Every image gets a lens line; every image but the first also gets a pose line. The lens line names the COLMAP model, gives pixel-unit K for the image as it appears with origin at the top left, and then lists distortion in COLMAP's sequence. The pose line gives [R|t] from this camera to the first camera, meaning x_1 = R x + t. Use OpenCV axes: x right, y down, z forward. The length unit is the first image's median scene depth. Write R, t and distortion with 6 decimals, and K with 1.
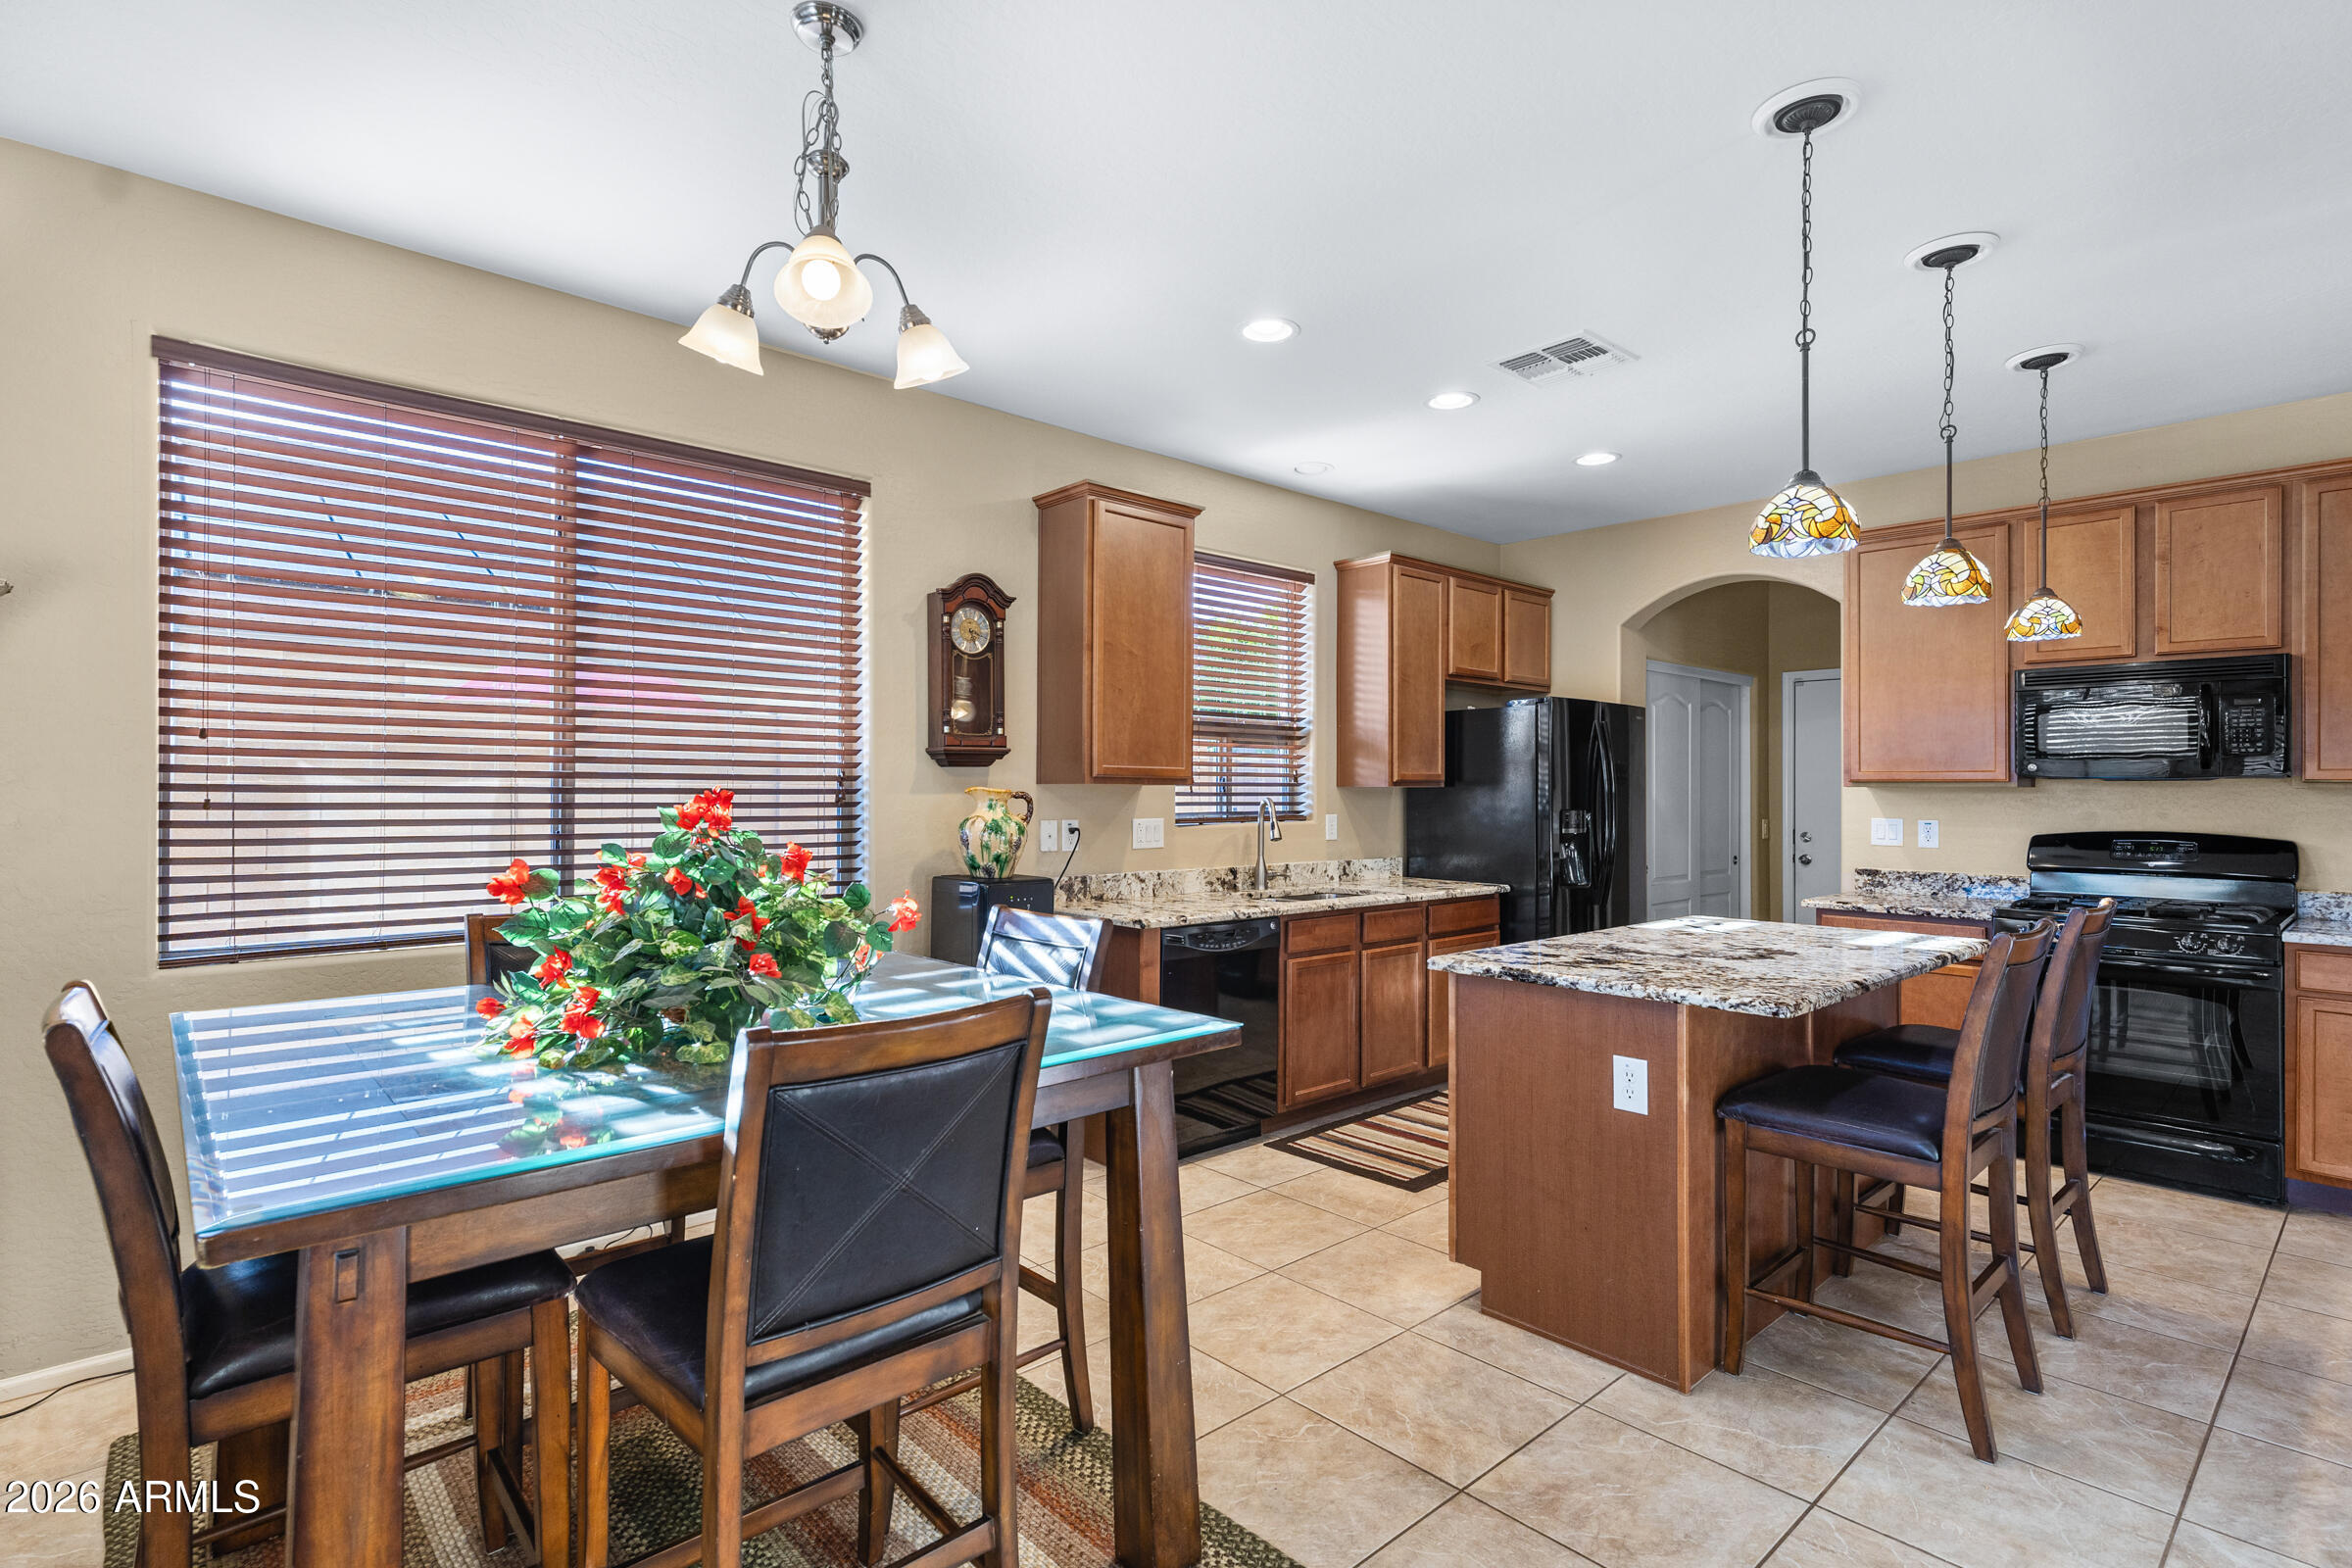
lens RADIAL K [[1141.4, 0, 1170.8], [0, 1141.4, 781.8], [0, 0, 1]] dist [0.011461, -0.003285]
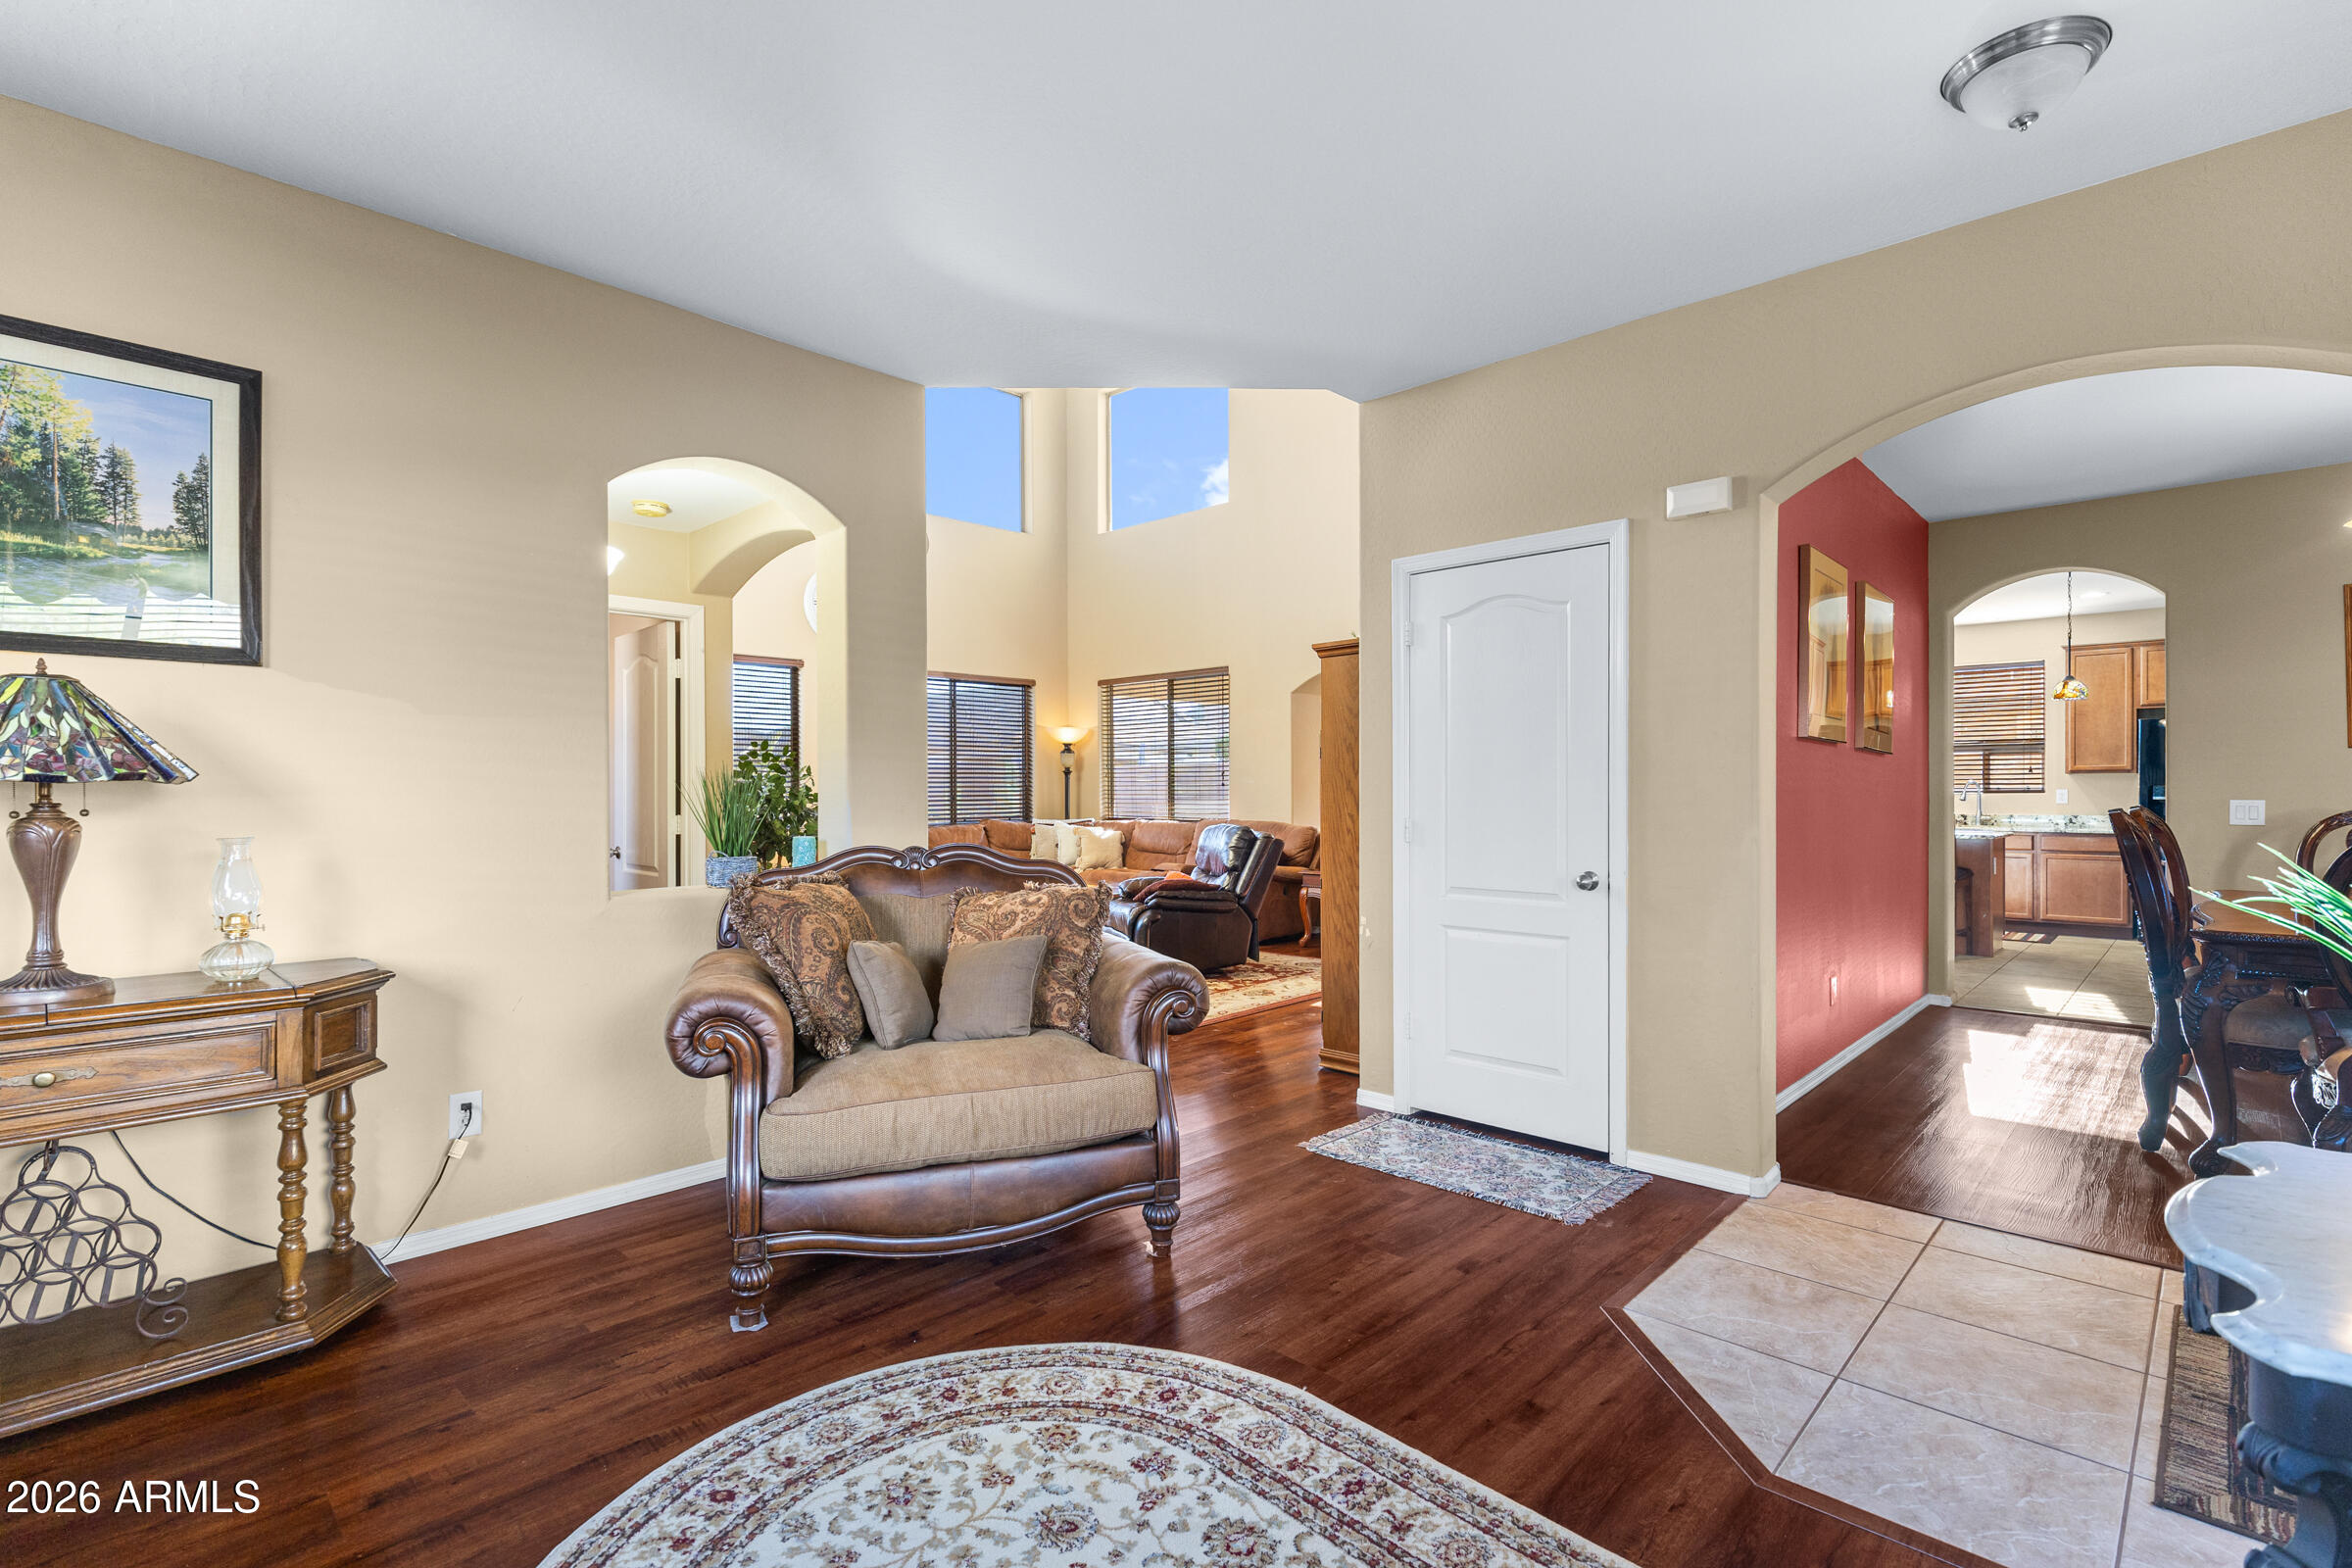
lens RADIAL K [[1088.7, 0, 1189.6], [0, 1088.7, 799.0], [0, 0, 1]] dist [0.007977, -0.001355]
pose [[0.065671, 0.000324, -0.997841, 2.084902], [0.012078, 0.999926, 0.001120, 0.028911], [0.997768, -0.012126, 0.065662, -0.590231]]
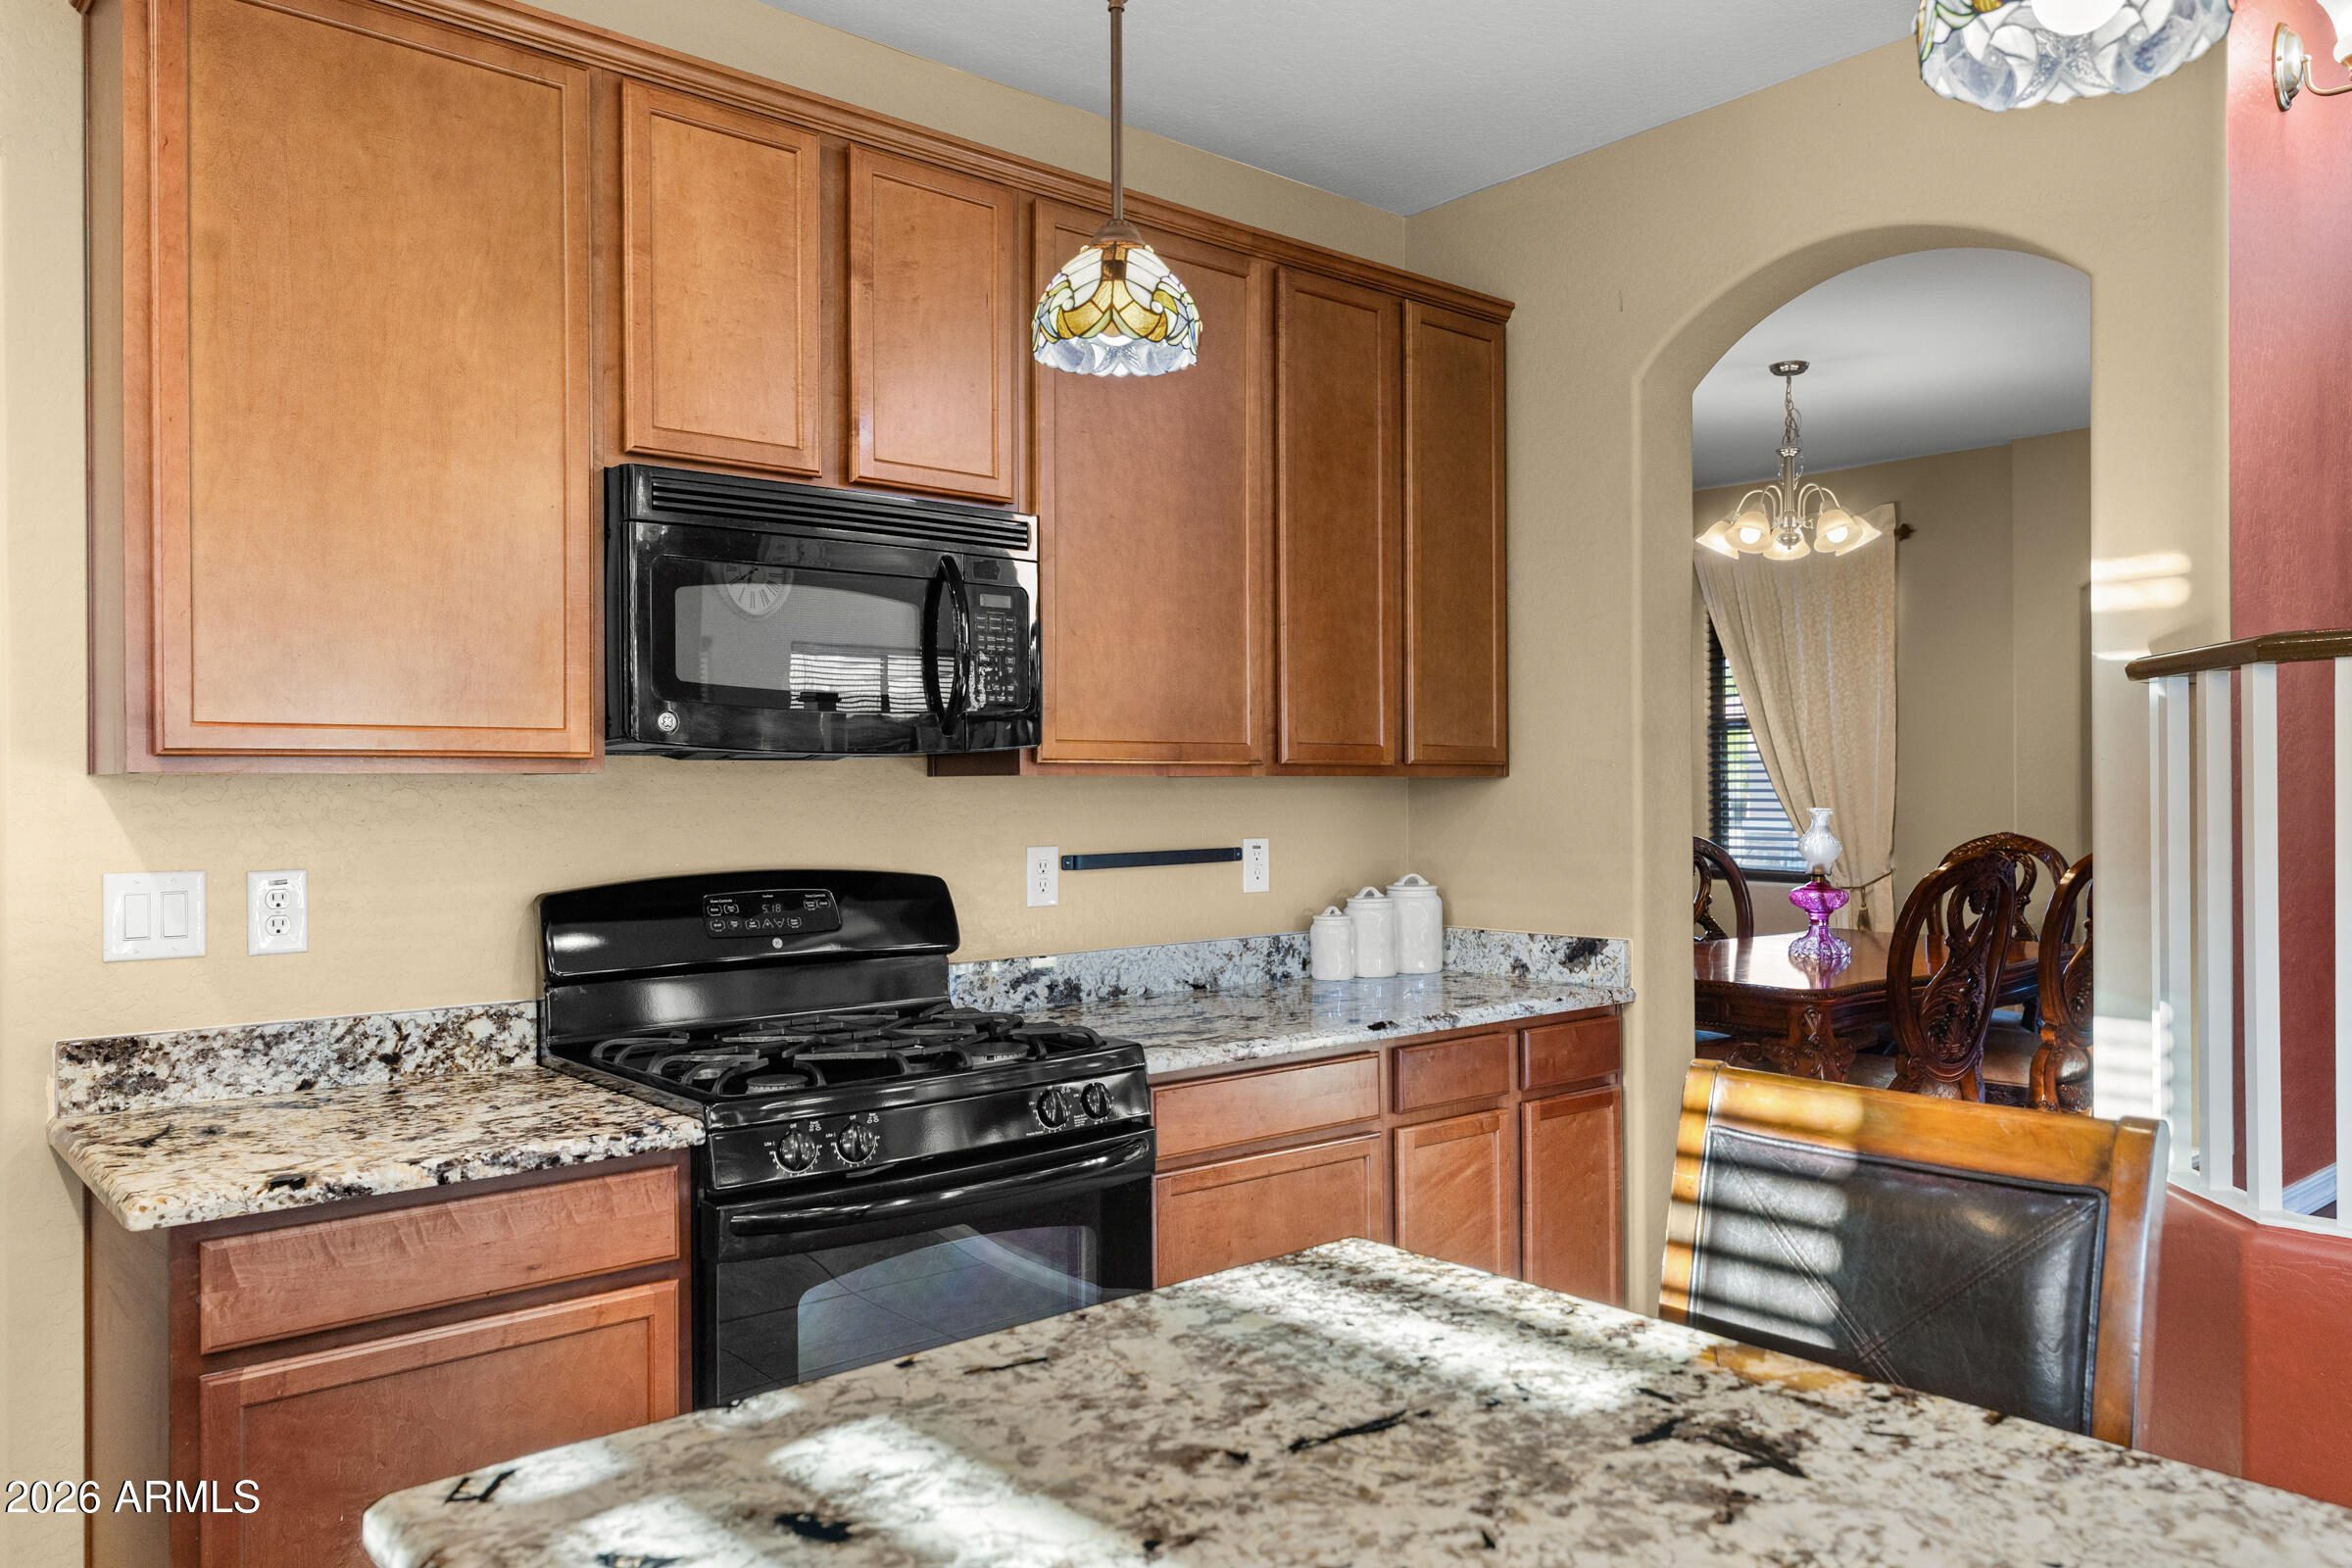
lens RADIAL K [[1658.2, 0, 1195.2], [0, 1658.2, 786.4], [0, 0, 1]] dist [0.010155, 0.000446]
pose [[0.020309, -0.002939, 0.999789, 0.179846], [-0.000104, 0.999996, 0.002942, 0.007010], [-0.999794, -0.000164, 0.020308, 0.750693]]
